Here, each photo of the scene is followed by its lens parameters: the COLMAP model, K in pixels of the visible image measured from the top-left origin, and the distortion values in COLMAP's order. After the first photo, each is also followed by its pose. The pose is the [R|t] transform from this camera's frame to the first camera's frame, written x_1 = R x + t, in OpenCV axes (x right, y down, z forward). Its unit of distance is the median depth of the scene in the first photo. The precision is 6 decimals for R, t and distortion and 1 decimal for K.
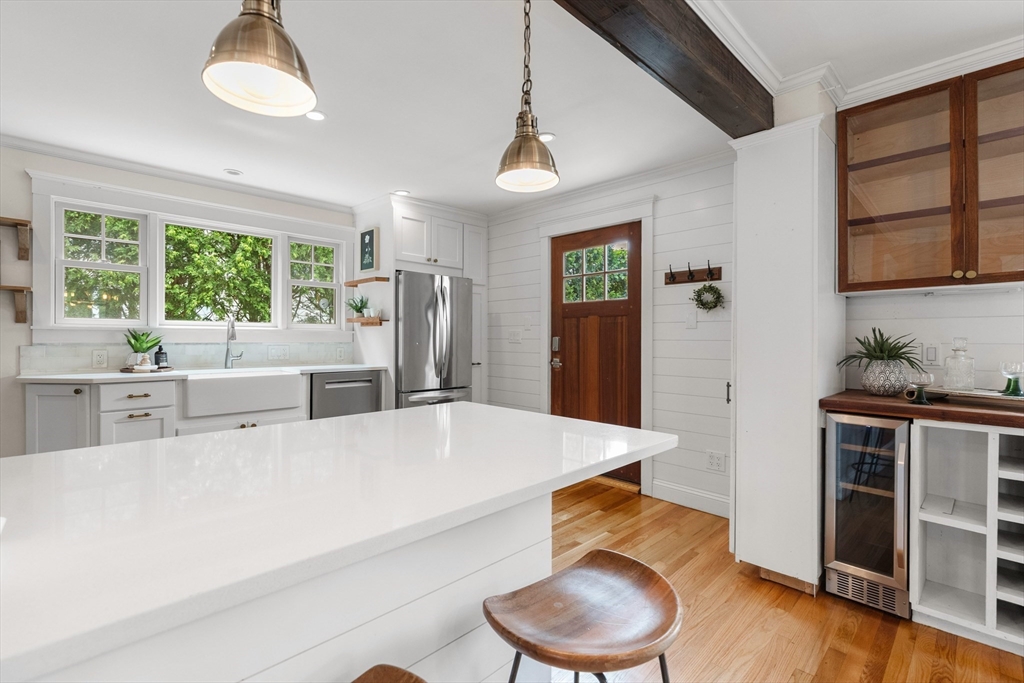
lens RADIAL K [[463.0, 0, 506.5], [0, 463.0, 346.2], [0, 0, 1]] dist [0.002934, -0.000163]
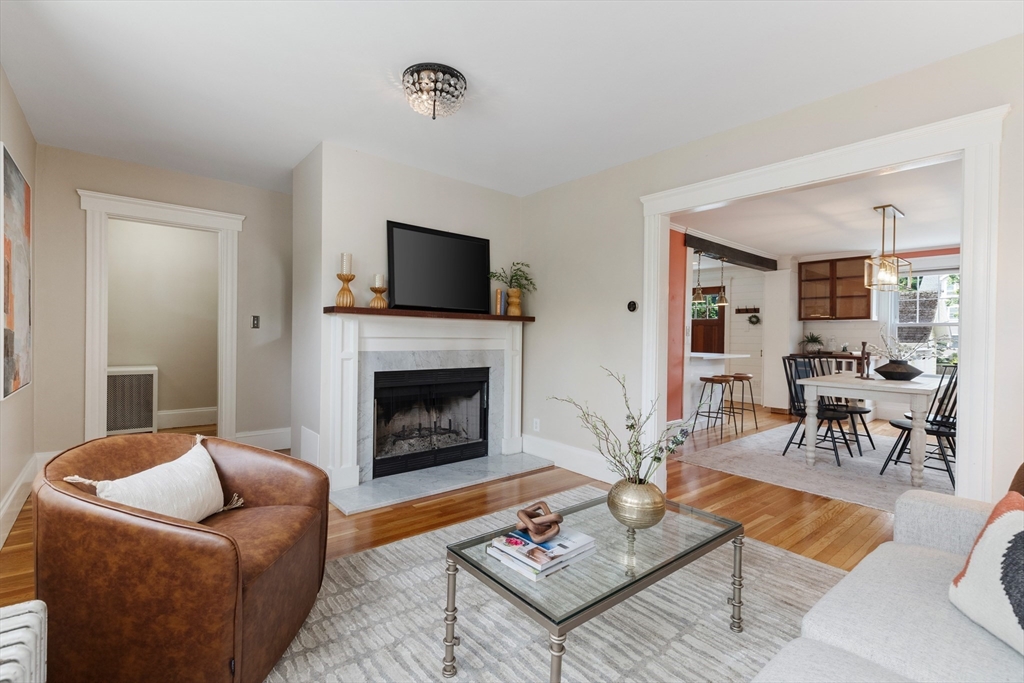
lens RADIAL K [[463.0, 0, 504.0], [0, 463.0, 339.3], [0, 0, 1]] dist [0.002934, -0.000163]
pose [[0.997649, 0.010430, -0.067739, -0.698465], [-0.011154, 0.999885, -0.010306, 0.041776], [0.067624, 0.011038, 0.997650, -1.497813]]
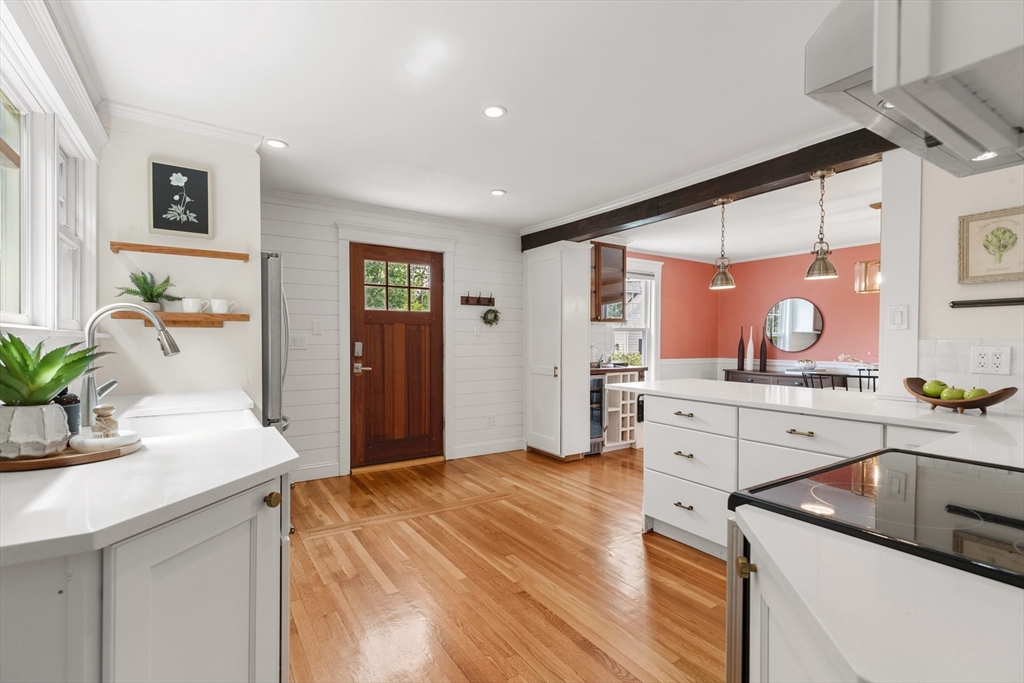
lens RADIAL K [[463.0, 0, 500.7], [0, 463.0, 354.5], [0, 0, 1]] dist [0.002934, -0.000163]
pose [[0.202180, -0.034509, 0.978740, -0.989107], [0.019064, 0.999328, 0.031297, -0.022944], [-0.979163, 0.012331, 0.202702, 0.588420]]
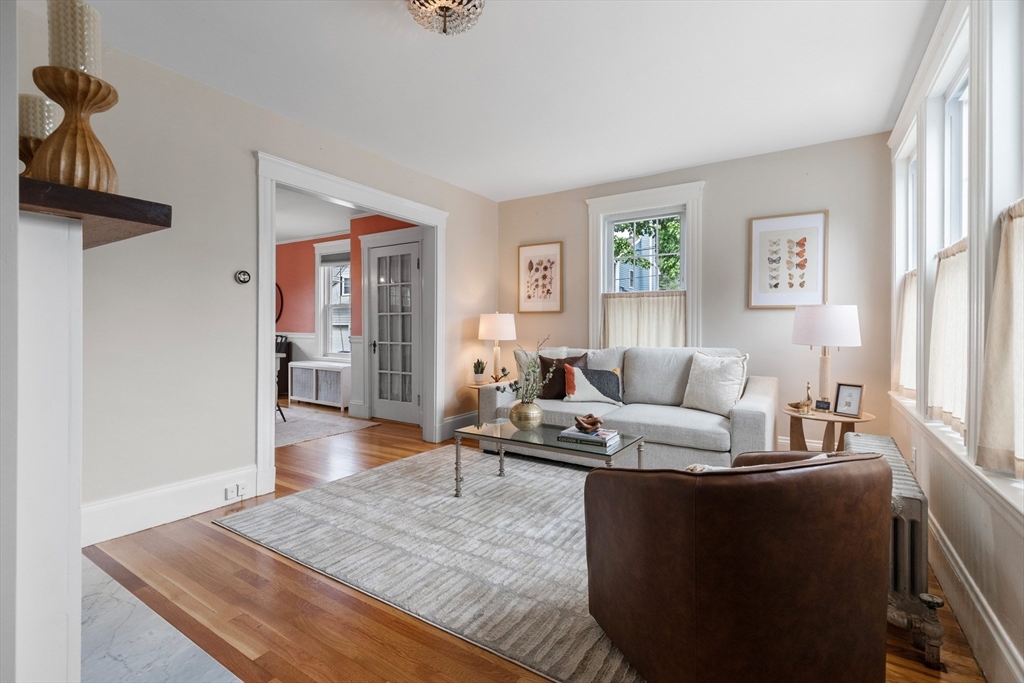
lens RADIAL K [[463.0, 0, 512.4], [0, 463.0, 339.2], [0, 0, 1]] dist [0.002934, -0.000163]
pose [[-0.231774, -0.034780, 0.972148, -1.400941], [0.012068, 0.999181, 0.038624, 0.039571], [-0.972695, 0.020684, -0.231164, -0.758127]]
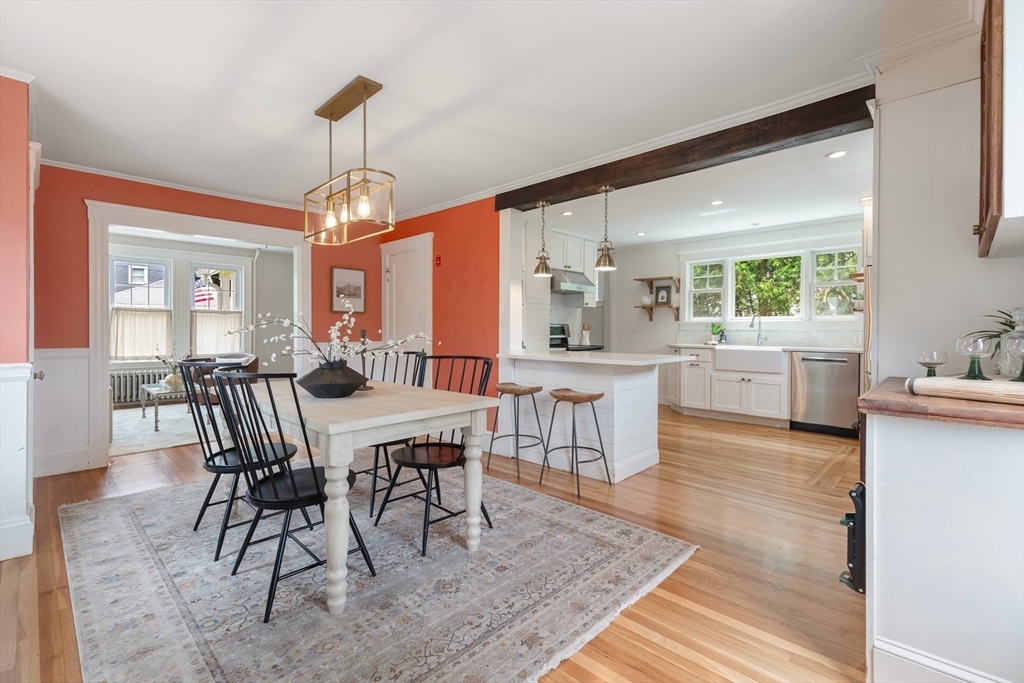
lens RADIAL K [[463.0, 0, 506.3], [0, 463.0, 335.0], [0, 0, 1]] dist [0.002934, -0.000163]
pose [[0.025819, 0.003121, -0.999662, 1.018308], [-0.022764, 0.999738, 0.002533, 0.027453], [0.999407, 0.022691, 0.025883, 0.099593]]
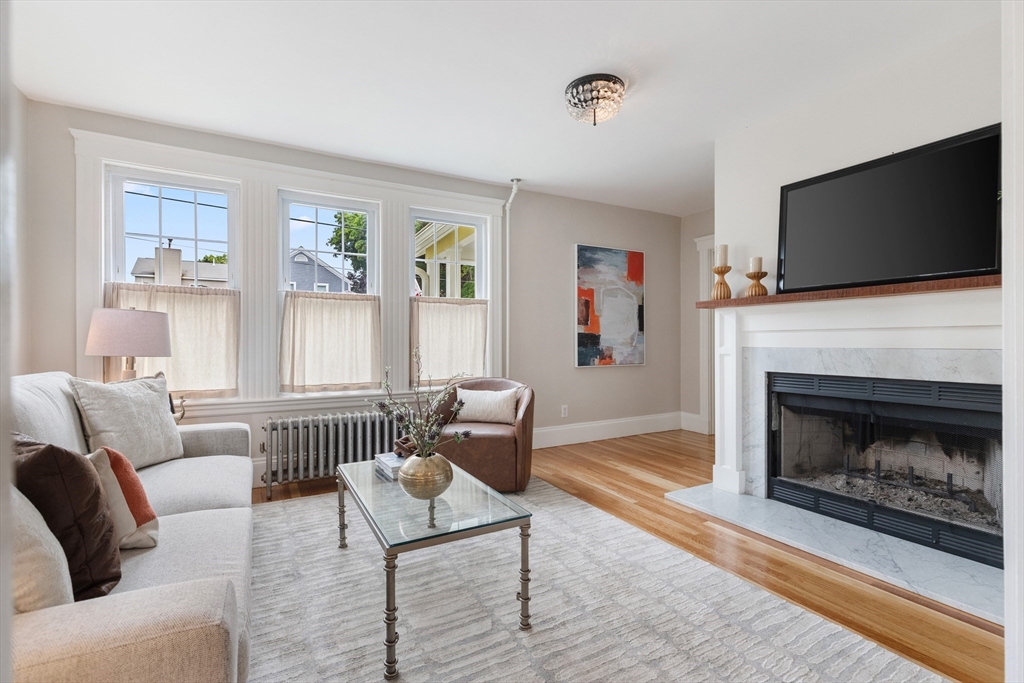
lens RADIAL K [[463.0, 0, 504.4], [0, 463.0, 339.8], [0, 0, 1]] dist [0.002934, -0.000163]
pose [[-0.282961, -0.003402, -0.959126, -0.069999], [-0.011949, 0.999929, -0.000022, 0.052777], [0.959057, 0.011454, -0.282981, -0.709884]]
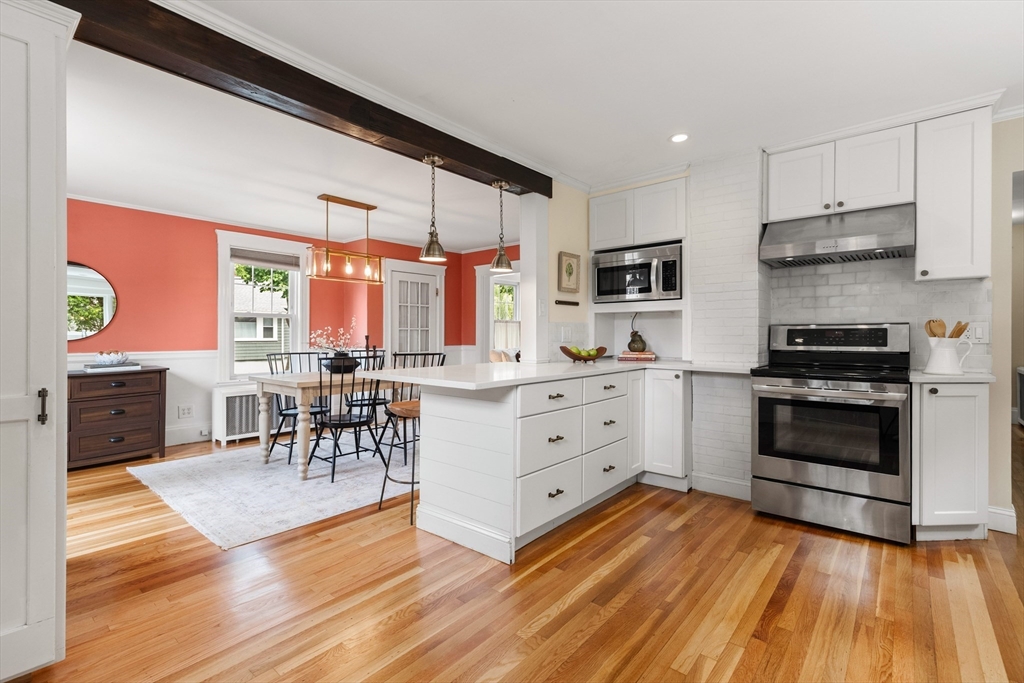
lens RADIAL K [[463.0, 0, 512.8], [0, 463.0, 343.5], [0, 0, 1]] dist [0.002934, -0.000163]
pose [[-0.995211, -0.004993, -0.097618, -0.044988], [-0.008766, 0.999229, 0.038257, -0.005227], [0.097352, 0.038930, -0.994488, 1.156747]]
